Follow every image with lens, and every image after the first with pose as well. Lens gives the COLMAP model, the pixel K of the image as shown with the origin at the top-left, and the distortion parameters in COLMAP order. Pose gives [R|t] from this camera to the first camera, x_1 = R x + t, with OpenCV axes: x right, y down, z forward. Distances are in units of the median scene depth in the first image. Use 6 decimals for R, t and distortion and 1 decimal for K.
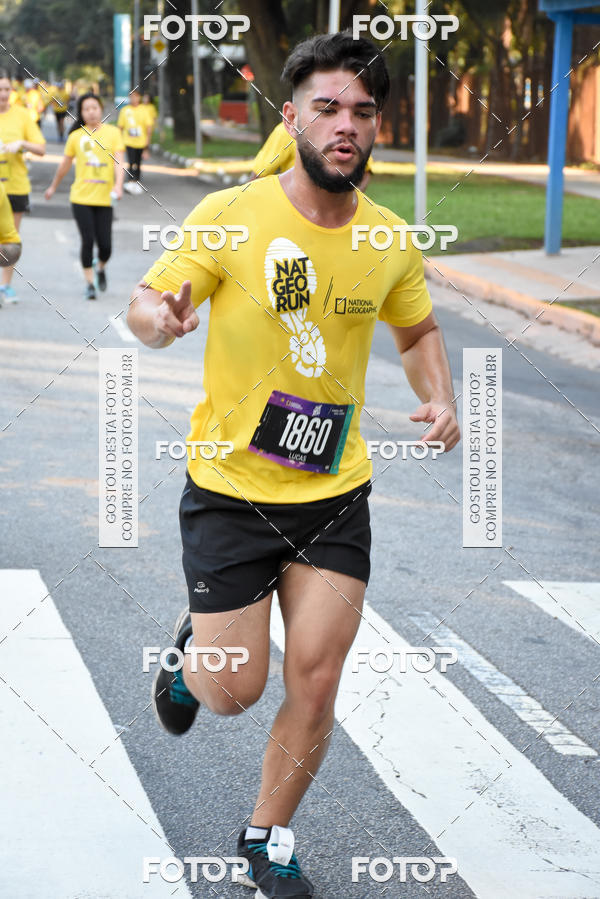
lens RADIAL K [[5795.9, 0, 300.0], [0, 5795.9, 449.5], [0, 0, 1]] dist [-0.046818, -16.870195]
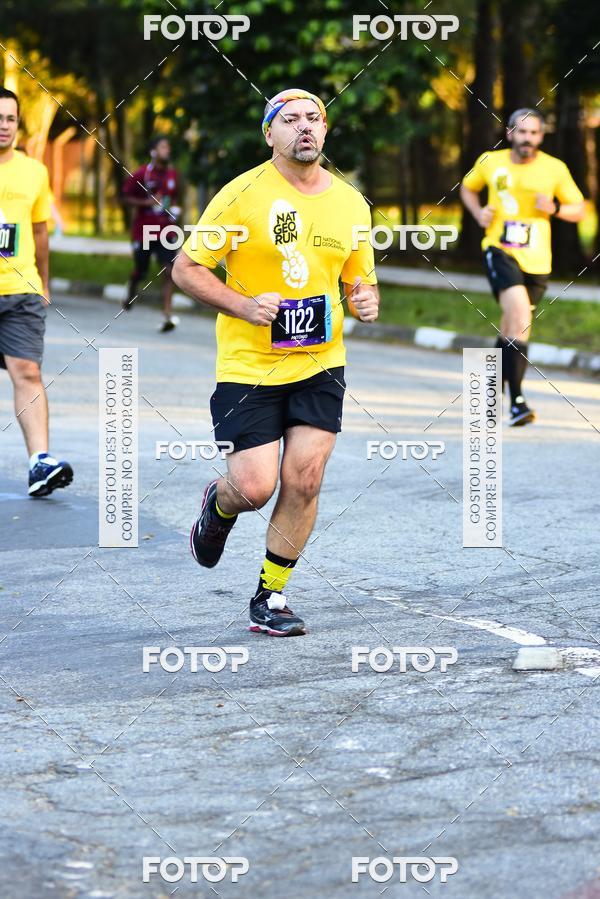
lens RADIAL K [[5795.9, 0, 300.0], [0, 5795.9, 449.5], [0, 0, 1]] dist [-0.046818, -16.870195]
pose [[1.000000, -0.000870, 0.000078, 0.002224], [0.000870, 1.000000, -0.000029, 0.030705], [-0.000078, 0.000029, 1.000000, -0.541773]]
